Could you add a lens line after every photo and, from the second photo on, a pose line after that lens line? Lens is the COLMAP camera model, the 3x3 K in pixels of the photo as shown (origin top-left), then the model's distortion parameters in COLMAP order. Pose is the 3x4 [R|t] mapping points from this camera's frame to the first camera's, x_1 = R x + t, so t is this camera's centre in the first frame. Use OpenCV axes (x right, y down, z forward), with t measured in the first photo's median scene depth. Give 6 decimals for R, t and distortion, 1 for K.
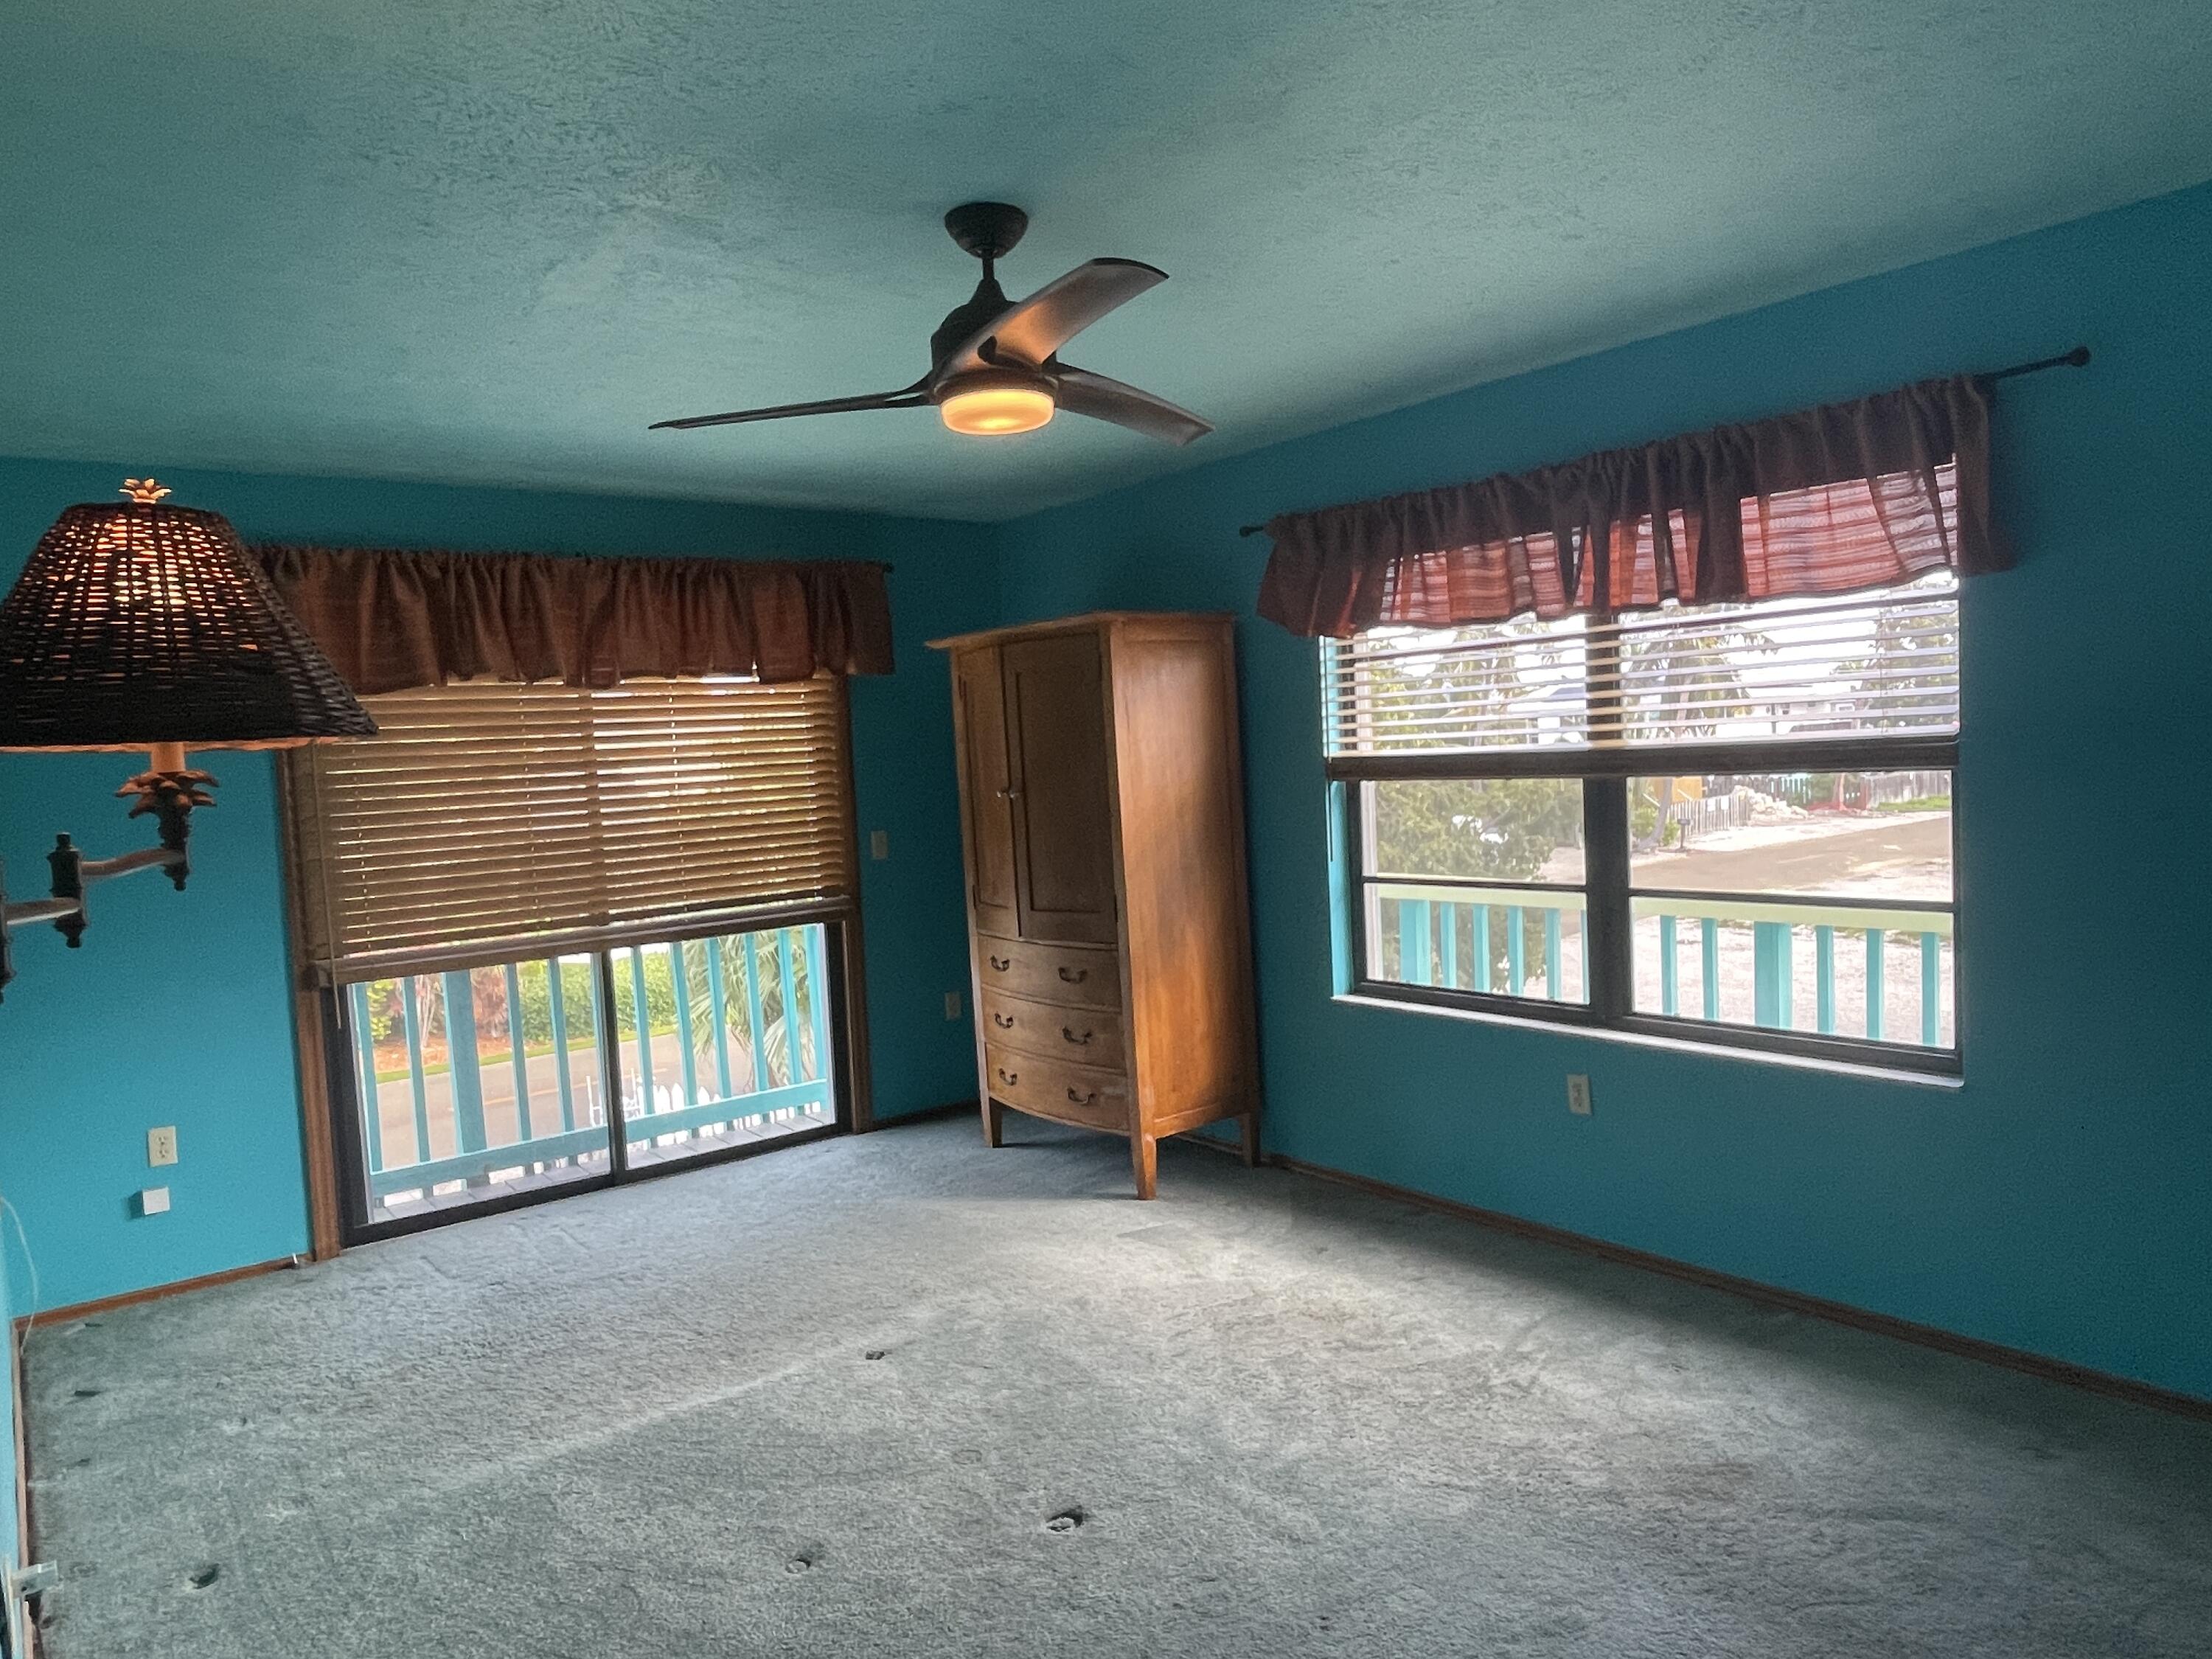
lens RADIAL K [[1415.7, 0, 1106.0], [0, 1415.7, 829.5], [0, 0, 1]] dist [-0.006465, 0.000211]
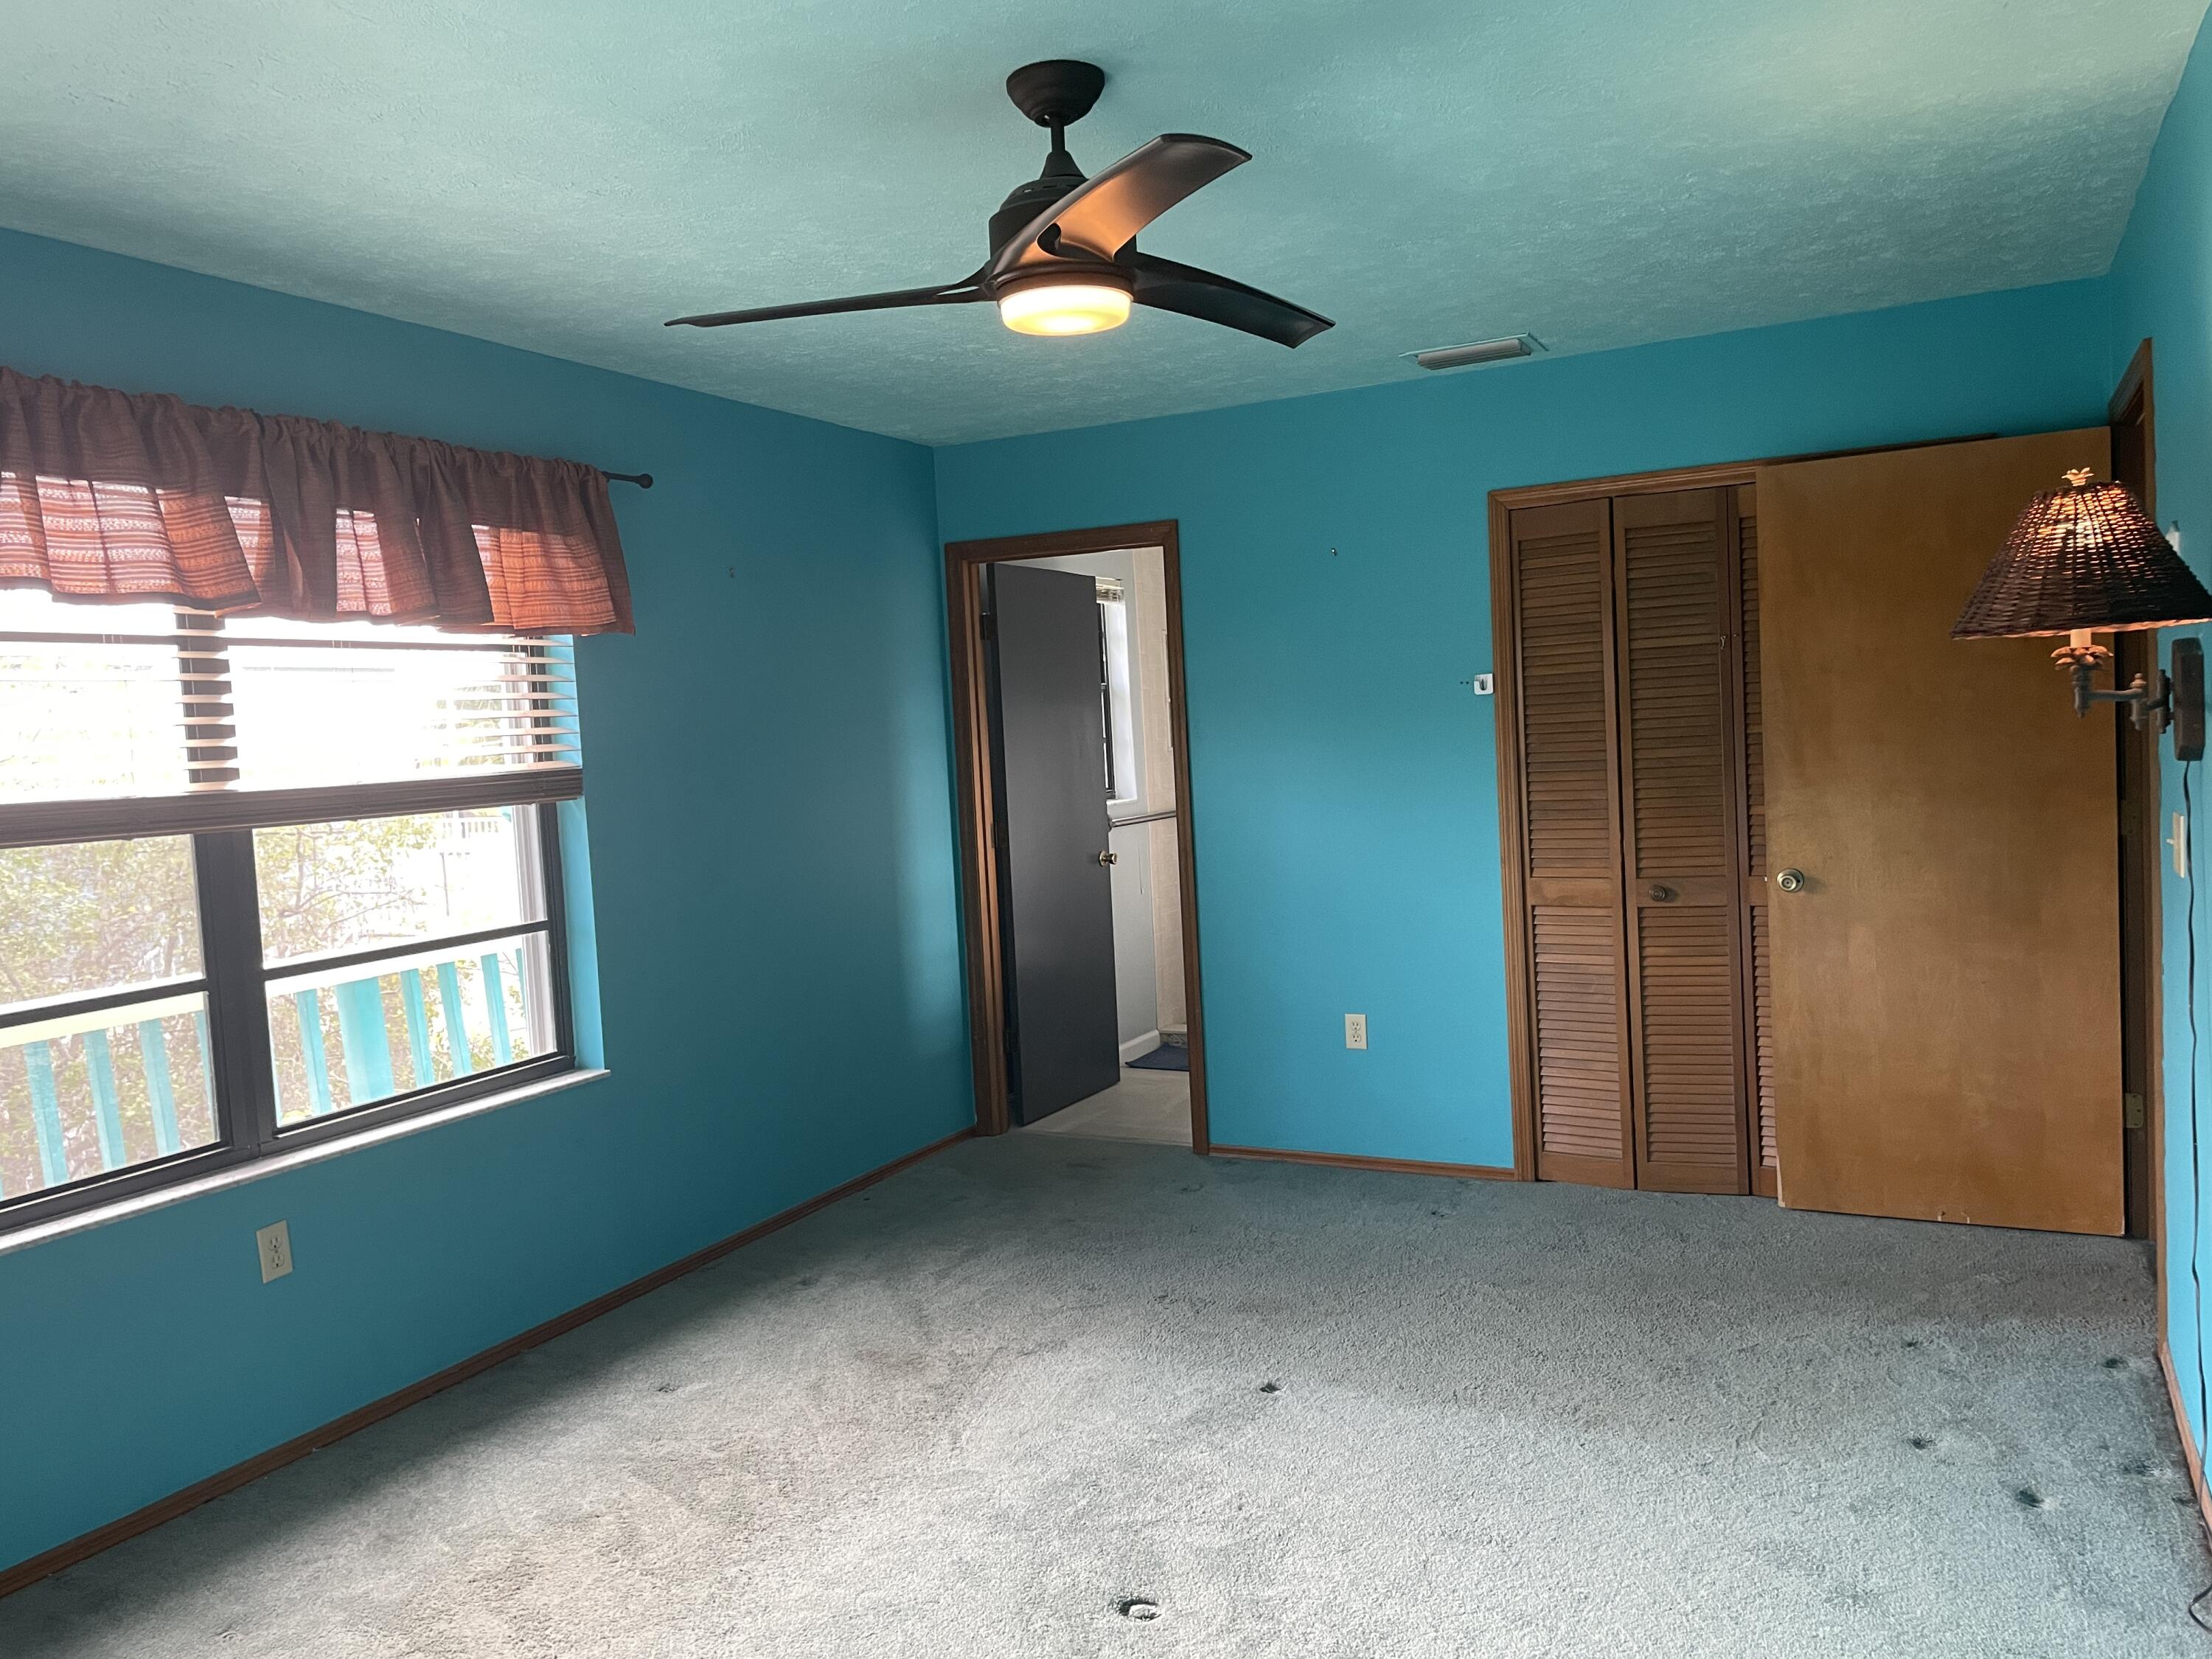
lens RADIAL K [[1654.9, 0, 1112.9], [0, 1654.9, 839.0], [0, 0, 1]] dist [0.049431, -0.002724]
pose [[-0.403002, 0.007930, 0.915165, -0.675670], [0.118424, 0.992007, 0.043553, -0.015329], [-0.907505, 0.125930, -0.400721, 0.951710]]
